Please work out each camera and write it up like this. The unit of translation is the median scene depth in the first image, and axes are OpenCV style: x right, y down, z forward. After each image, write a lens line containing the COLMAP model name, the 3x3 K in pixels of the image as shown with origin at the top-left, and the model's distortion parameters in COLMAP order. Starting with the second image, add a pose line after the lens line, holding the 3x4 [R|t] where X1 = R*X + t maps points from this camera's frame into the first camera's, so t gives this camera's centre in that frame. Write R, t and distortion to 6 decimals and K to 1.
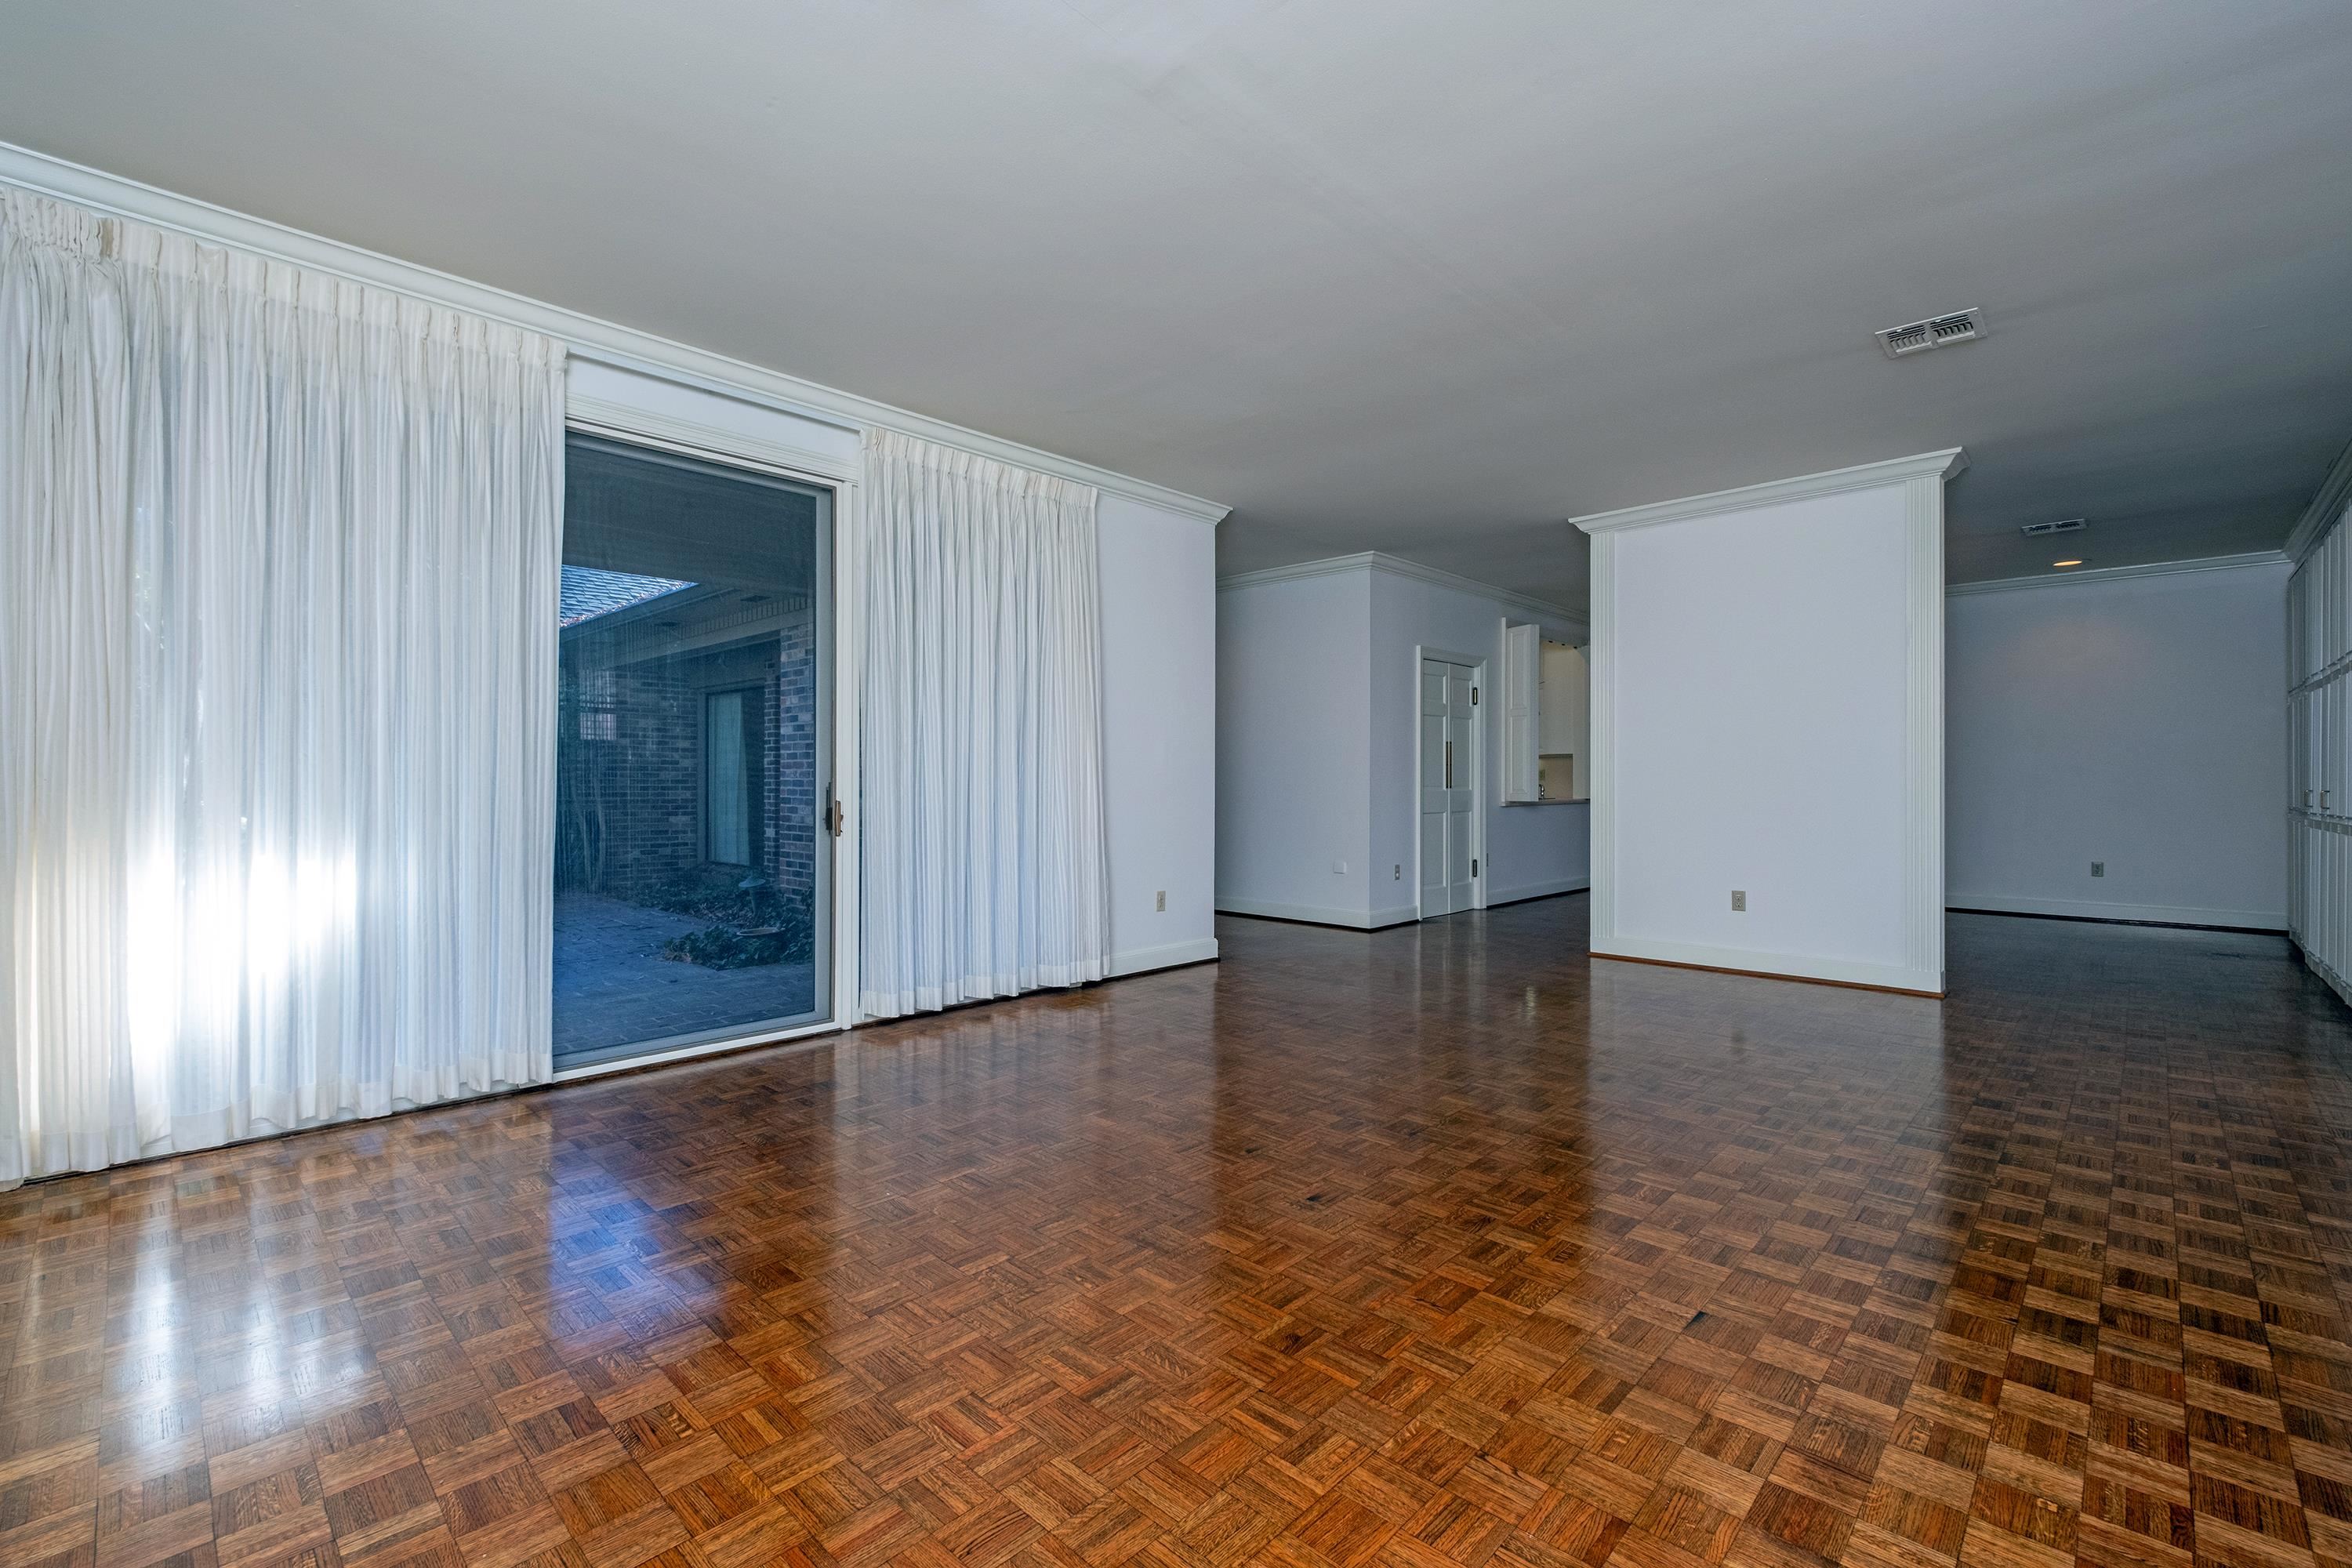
lens RADIAL K [[1012.5, 0, 1157.2], [0, 1012.5, 785.6], [0, 0, 1]] dist [0.001980, -0.003979]
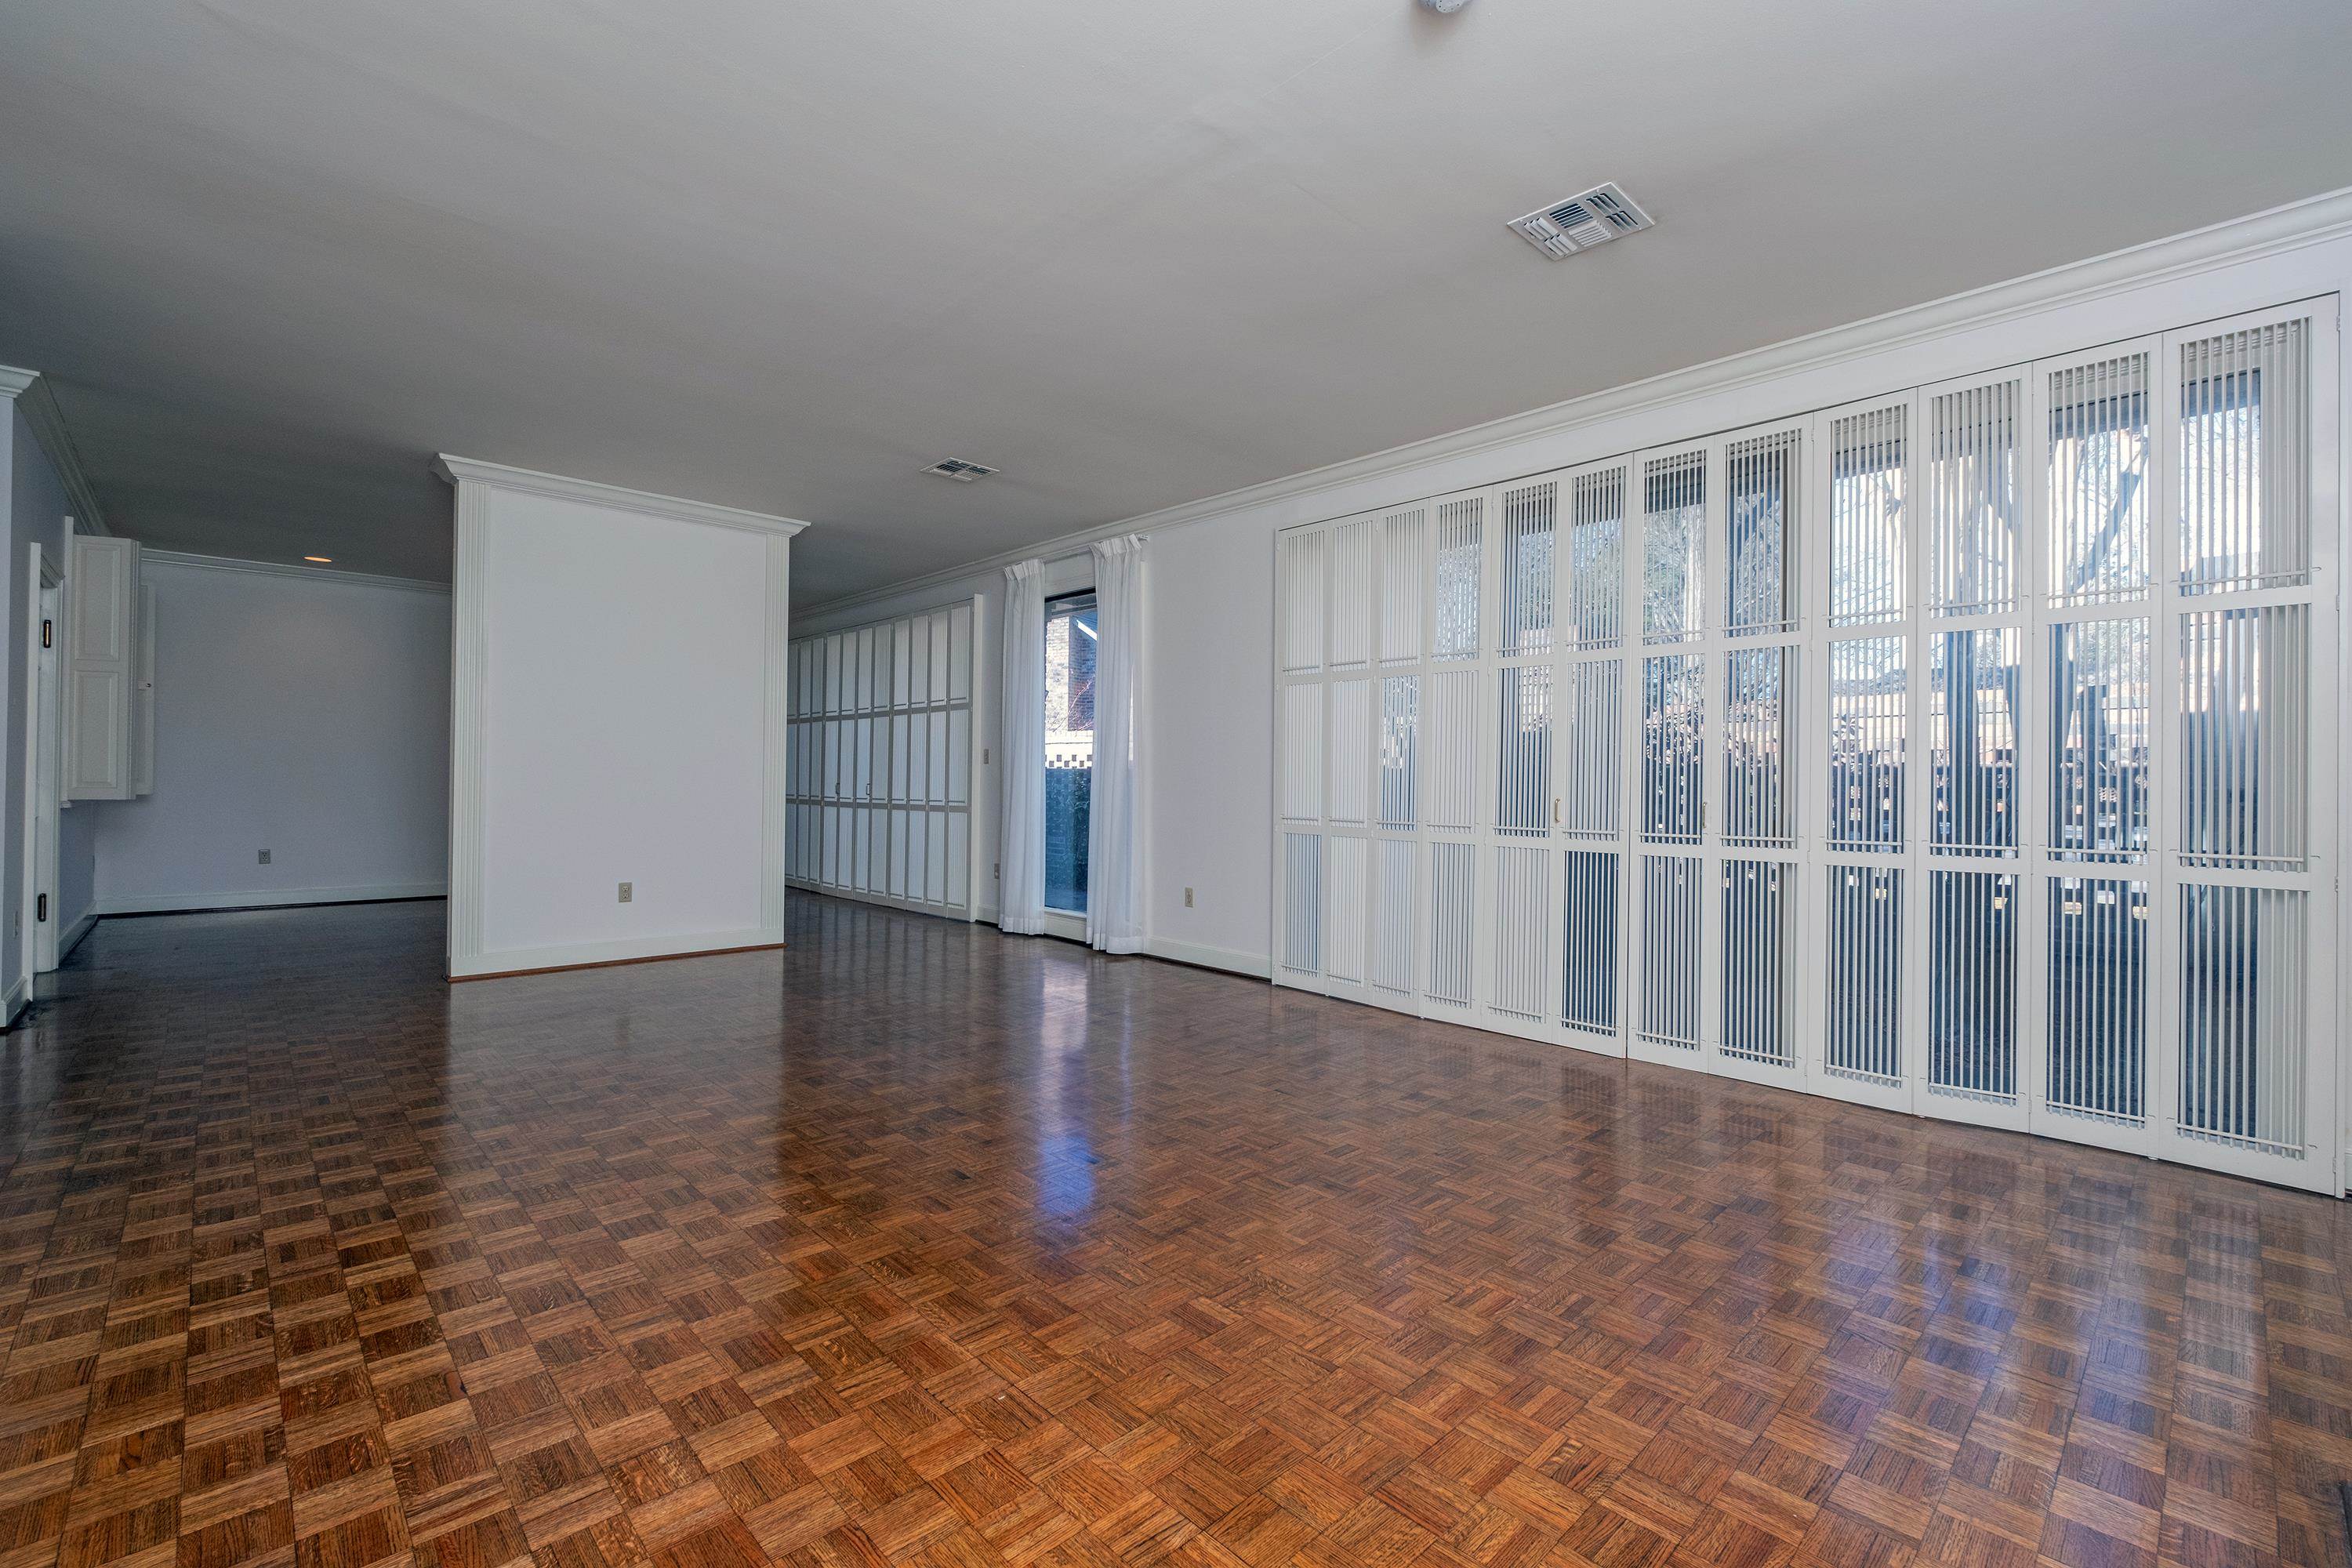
lens RADIAL K [[1012.5, 0, 1190.8], [0, 1012.5, 786.0], [0, 0, 1]] dist [0.001980, -0.003979]
pose [[0.027521, -0.007025, 0.999597, -0.424573], [-0.005598, 0.999959, 0.007182, -0.003868], [-0.999606, -0.005793, 0.027480, 0.391627]]
